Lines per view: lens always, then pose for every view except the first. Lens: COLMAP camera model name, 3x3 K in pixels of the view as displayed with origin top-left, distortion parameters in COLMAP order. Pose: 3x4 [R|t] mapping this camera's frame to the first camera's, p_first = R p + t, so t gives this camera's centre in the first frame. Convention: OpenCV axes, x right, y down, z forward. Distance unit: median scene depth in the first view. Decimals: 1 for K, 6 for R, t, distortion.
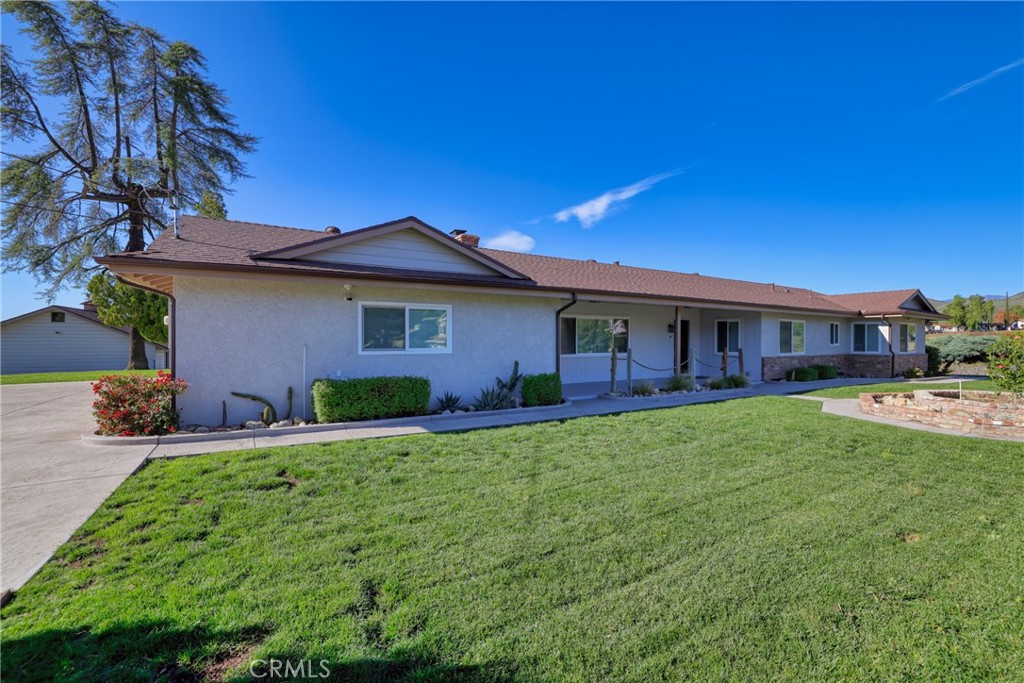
lens RADIAL K [[467.6, 0, 540.7], [0, 467.6, 344.4], [0, 0, 1]] dist [-0.011319, 0.000002]
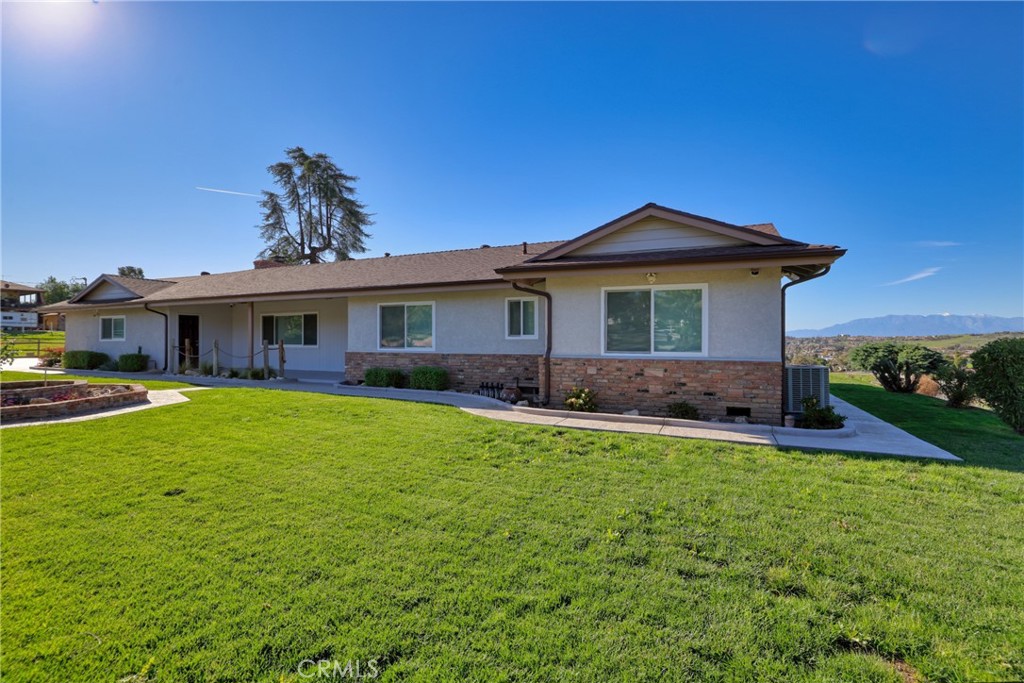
lens RADIAL K [[483.2, 0, 483.7], [0, 483.2, 343.0], [0, 0, 1]] dist [-0.019516, -0.000038]
pose [[0.540908, 0.006199, -0.841059, 1.025832], [-0.003375, 0.999981, 0.005200, 0.007286], [0.841075, 0.000026, 0.540918, 0.561011]]
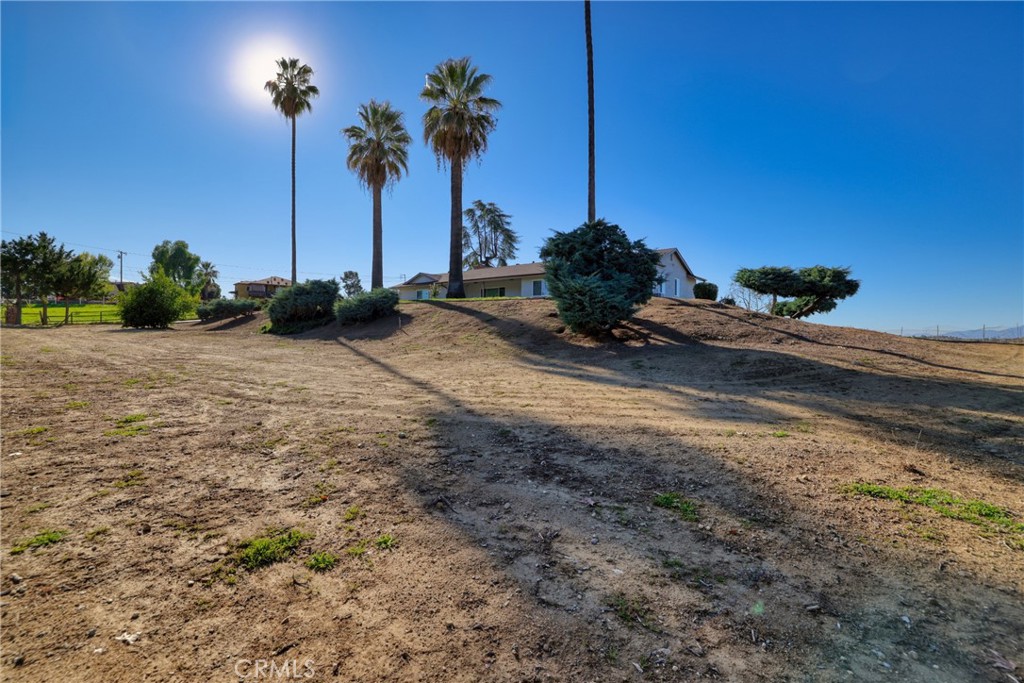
lens RADIAL K [[439.9, 0, 512.0], [0, 439.9, 341.5], [0, 0, 1]] dist [-0.043643, 0.015563]
pose [[0.344950, 0.023284, -0.938332, 1.937186], [-0.014169, 0.999708, 0.019599, 0.155623], [0.938514, 0.006534, 0.345179, 0.159338]]
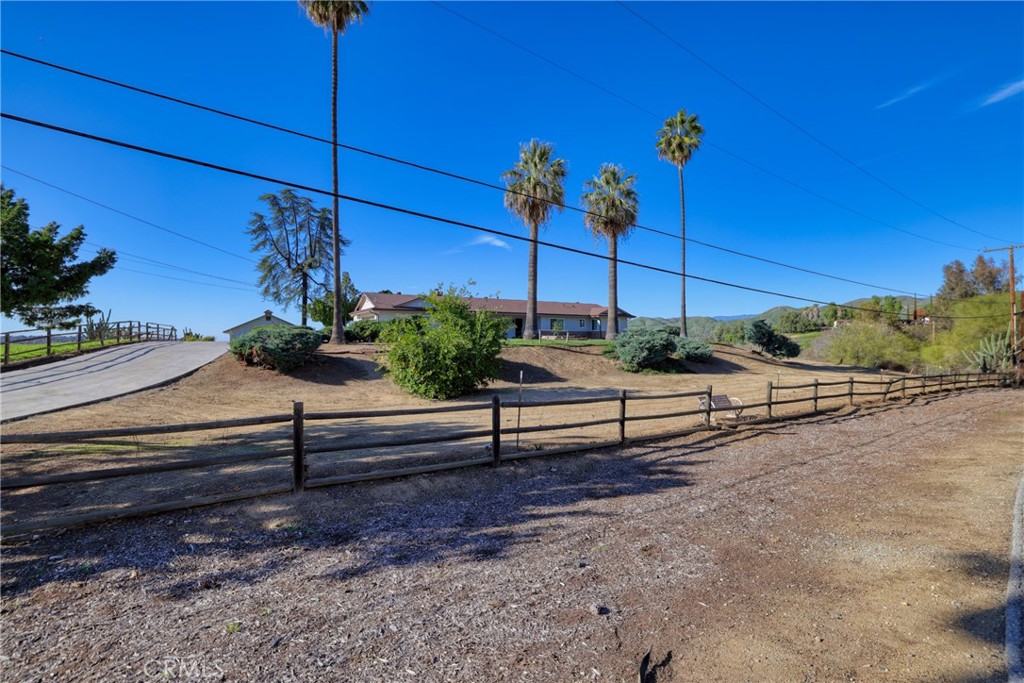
lens RADIAL K [[439.9, 0, 512.0], [0, 439.9, 341.5], [0, 0, 1]] dist [-0.043643, 0.015563]
pose [[0.999660, -0.004525, 0.025662, 0.150369], [0.004416, 0.999981, 0.004292, 0.054670], [-0.025680, -0.004177, 0.999661, -1.320463]]
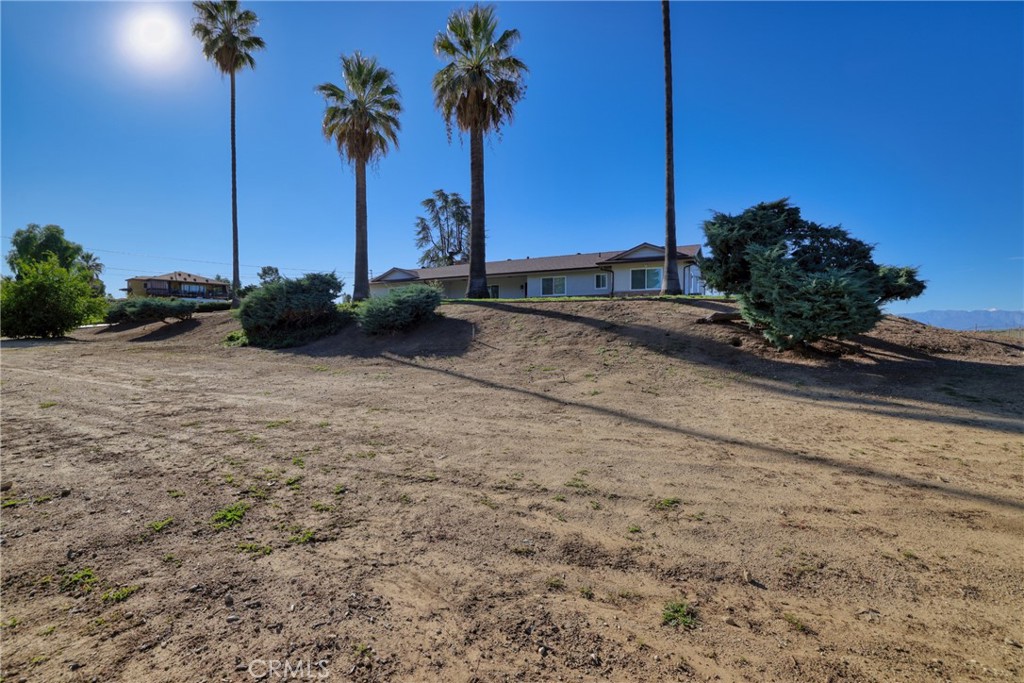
lens RADIAL K [[439.9, 0, 512.0], [0, 439.9, 341.5], [0, 0, 1]] dist [-0.043643, 0.015563]
pose [[0.508533, 0.019264, -0.860827, 1.617036], [-0.001724, 0.999770, 0.021355, 0.138316], [0.861041, -0.009376, 0.508450, -0.032490]]
